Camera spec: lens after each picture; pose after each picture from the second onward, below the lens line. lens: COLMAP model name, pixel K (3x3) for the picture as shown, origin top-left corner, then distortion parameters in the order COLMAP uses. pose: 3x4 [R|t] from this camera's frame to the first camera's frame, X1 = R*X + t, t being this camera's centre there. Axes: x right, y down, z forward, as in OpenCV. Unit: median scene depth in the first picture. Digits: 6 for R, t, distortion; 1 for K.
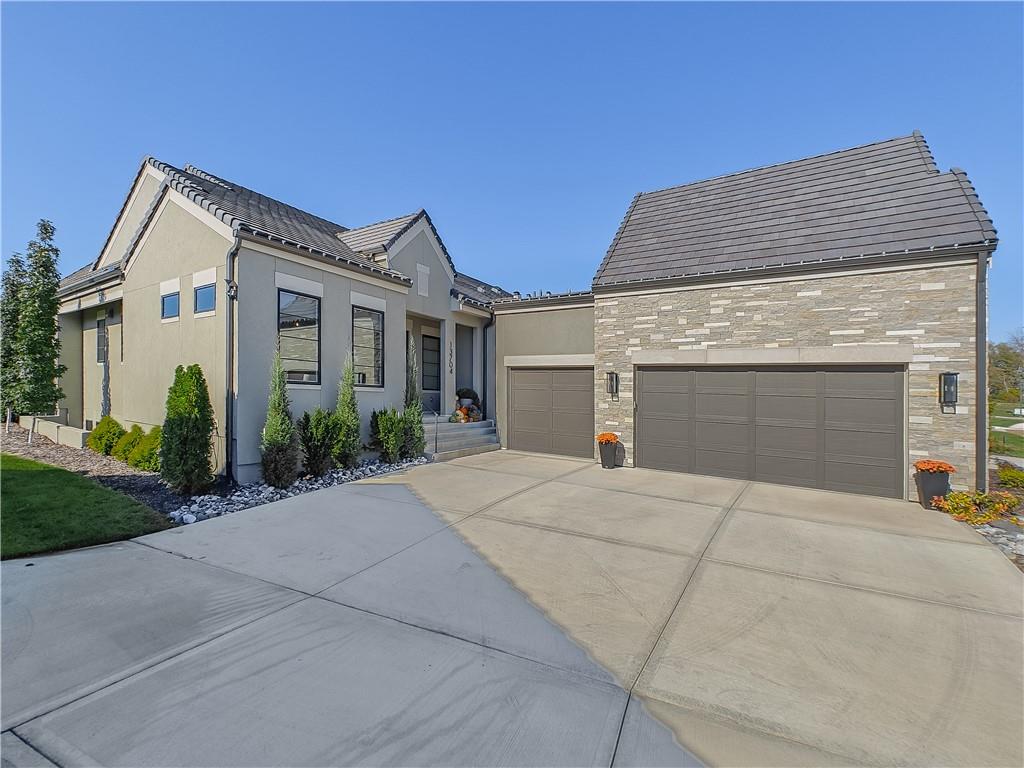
lens RADIAL K [[420.7, 0, 478.5], [0, 420.7, 376.3], [0, 0, 1]] dist [-0.000486, 0.000289]
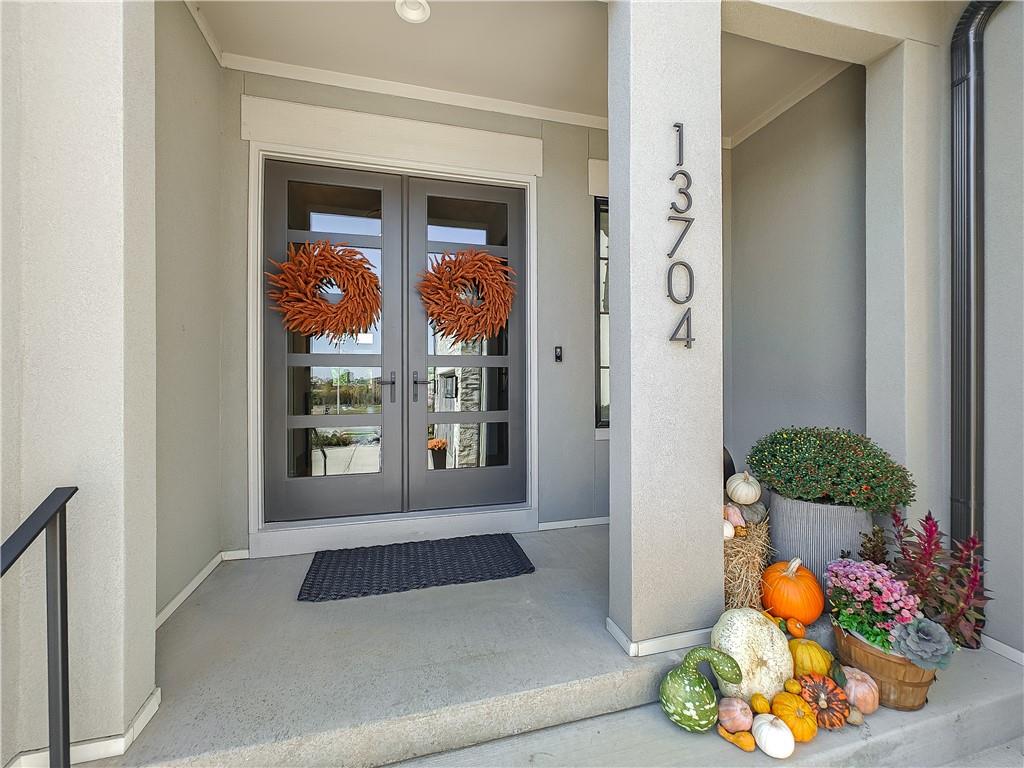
lens RADIAL K [[420.7, 0, 509.7], [0, 420.7, 382.1], [0, 0, 1]] dist [-0.000486, 0.000289]
pose [[0.762327, -0.037250, -0.646119, -0.018755], [0.047717, 0.998860, -0.001288, 0.005232], [0.645430, -0.029849, 0.763236, 1.133209]]
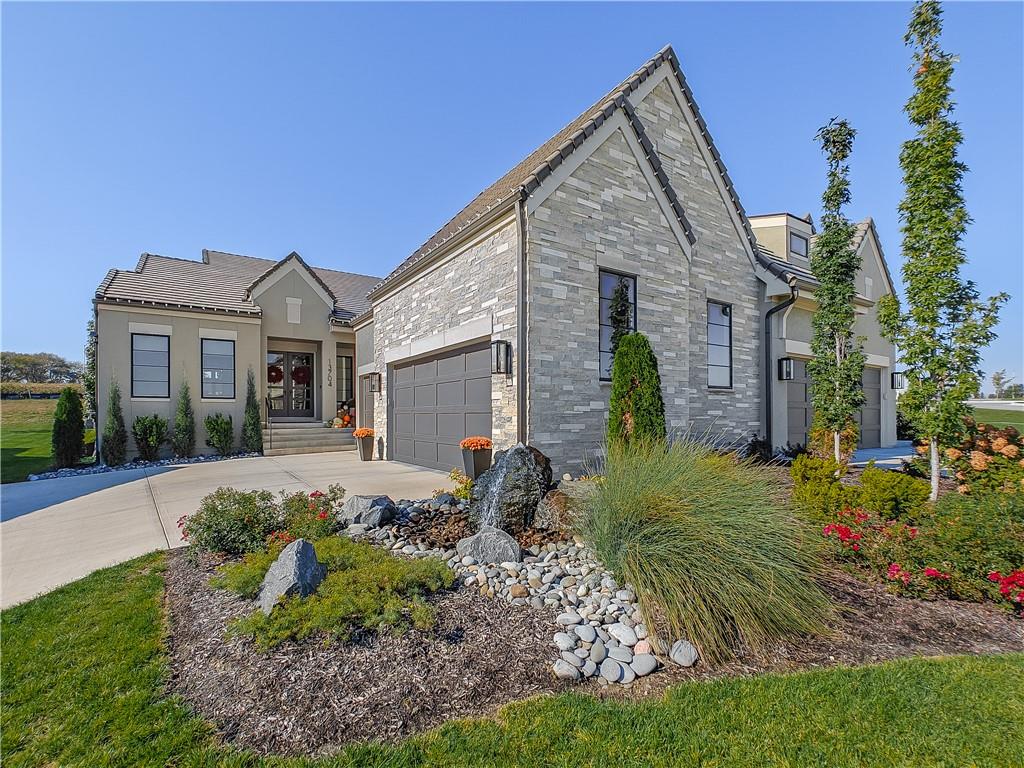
lens RADIAL K [[420.7, 0, 461.2], [0, 420.7, 405.6], [0, 0, 1]] dist [-0.000486, 0.000289]
pose [[0.915531, -0.047455, -0.399438, 0.982092], [0.052065, 0.998643, 0.000691, 0.088036], [0.398863, -0.021429, 0.916760, 0.091367]]
